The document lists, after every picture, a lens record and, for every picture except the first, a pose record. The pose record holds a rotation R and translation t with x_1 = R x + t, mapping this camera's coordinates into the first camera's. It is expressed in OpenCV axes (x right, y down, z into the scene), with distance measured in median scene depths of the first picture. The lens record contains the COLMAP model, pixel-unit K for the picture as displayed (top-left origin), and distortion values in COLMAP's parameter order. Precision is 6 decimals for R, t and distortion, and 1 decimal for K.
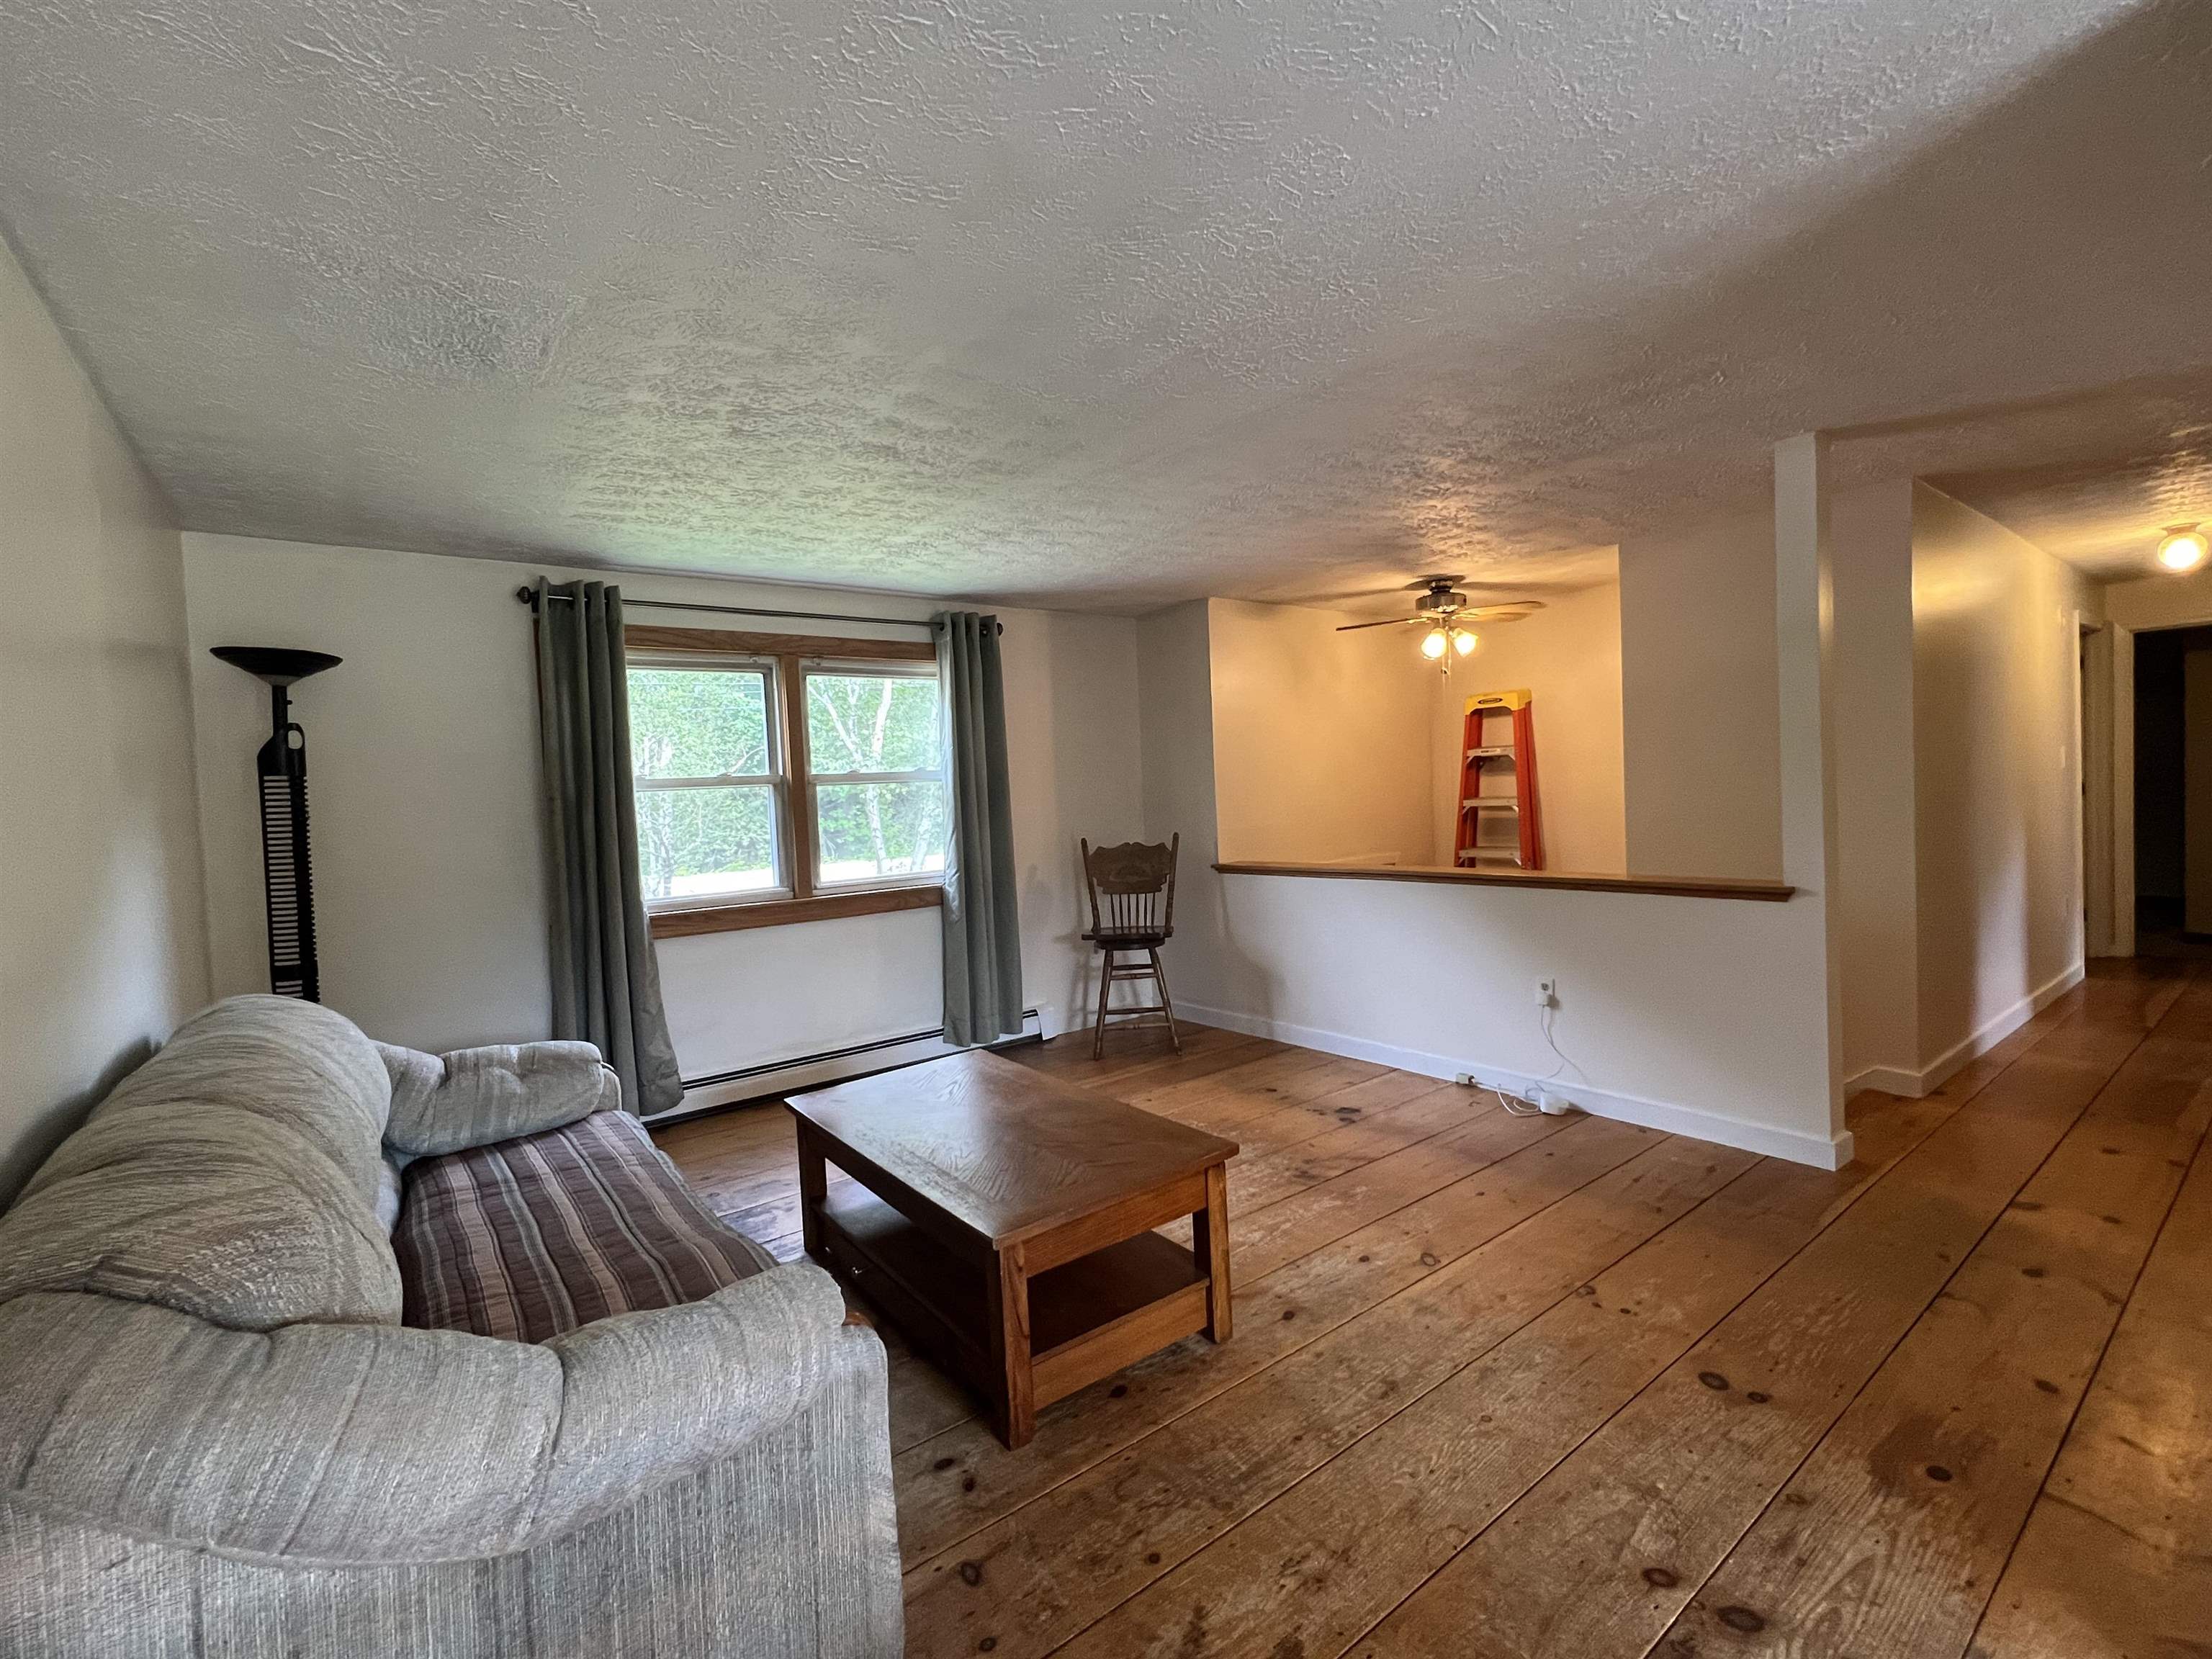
lens RADIAL K [[988.4, 0, 1107.8], [0, 988.4, 827.0], [0, 0, 1]] dist [0.002974, 0.000050]
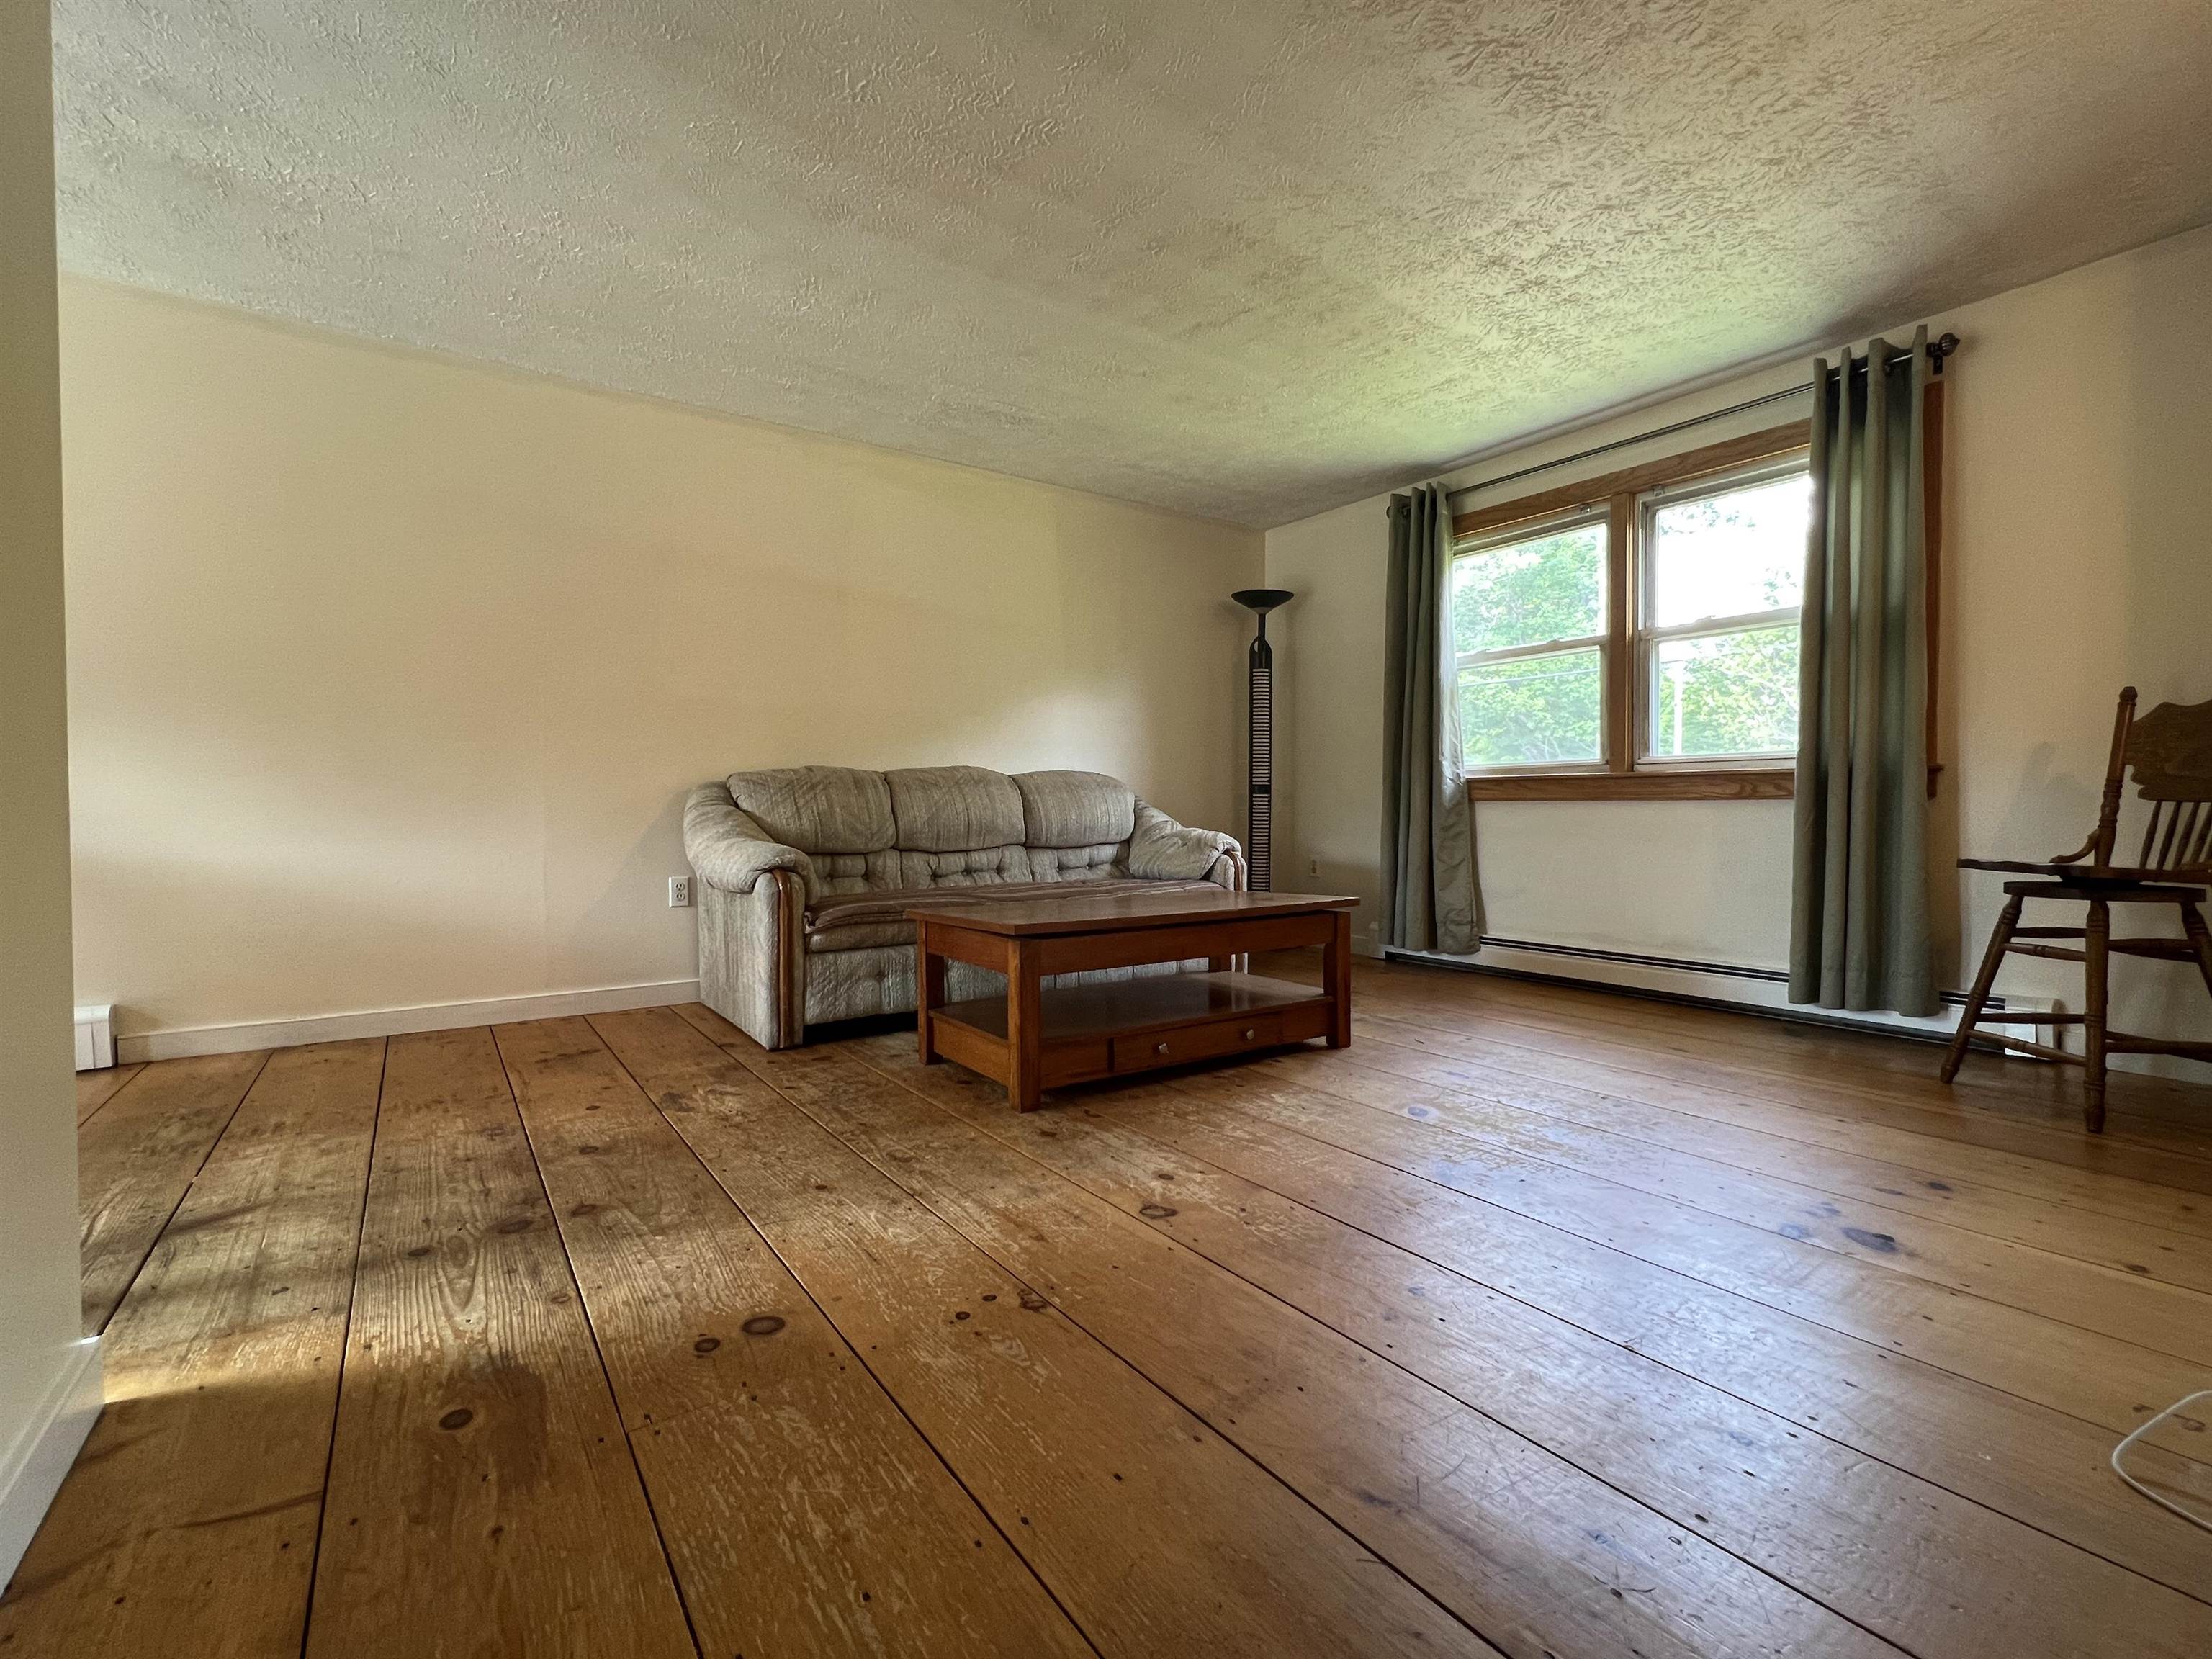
lens RADIAL K [[988.4, 0, 1102.4], [0, 988.4, 827.0], [0, 0, 1]] dist [0.002974, 0.000050]
pose [[-0.051862, 0.065227, -0.996522, 0.832701], [-0.032756, 0.997217, 0.066978, 0.107436], [0.998117, 0.036116, -0.049581, 0.830200]]
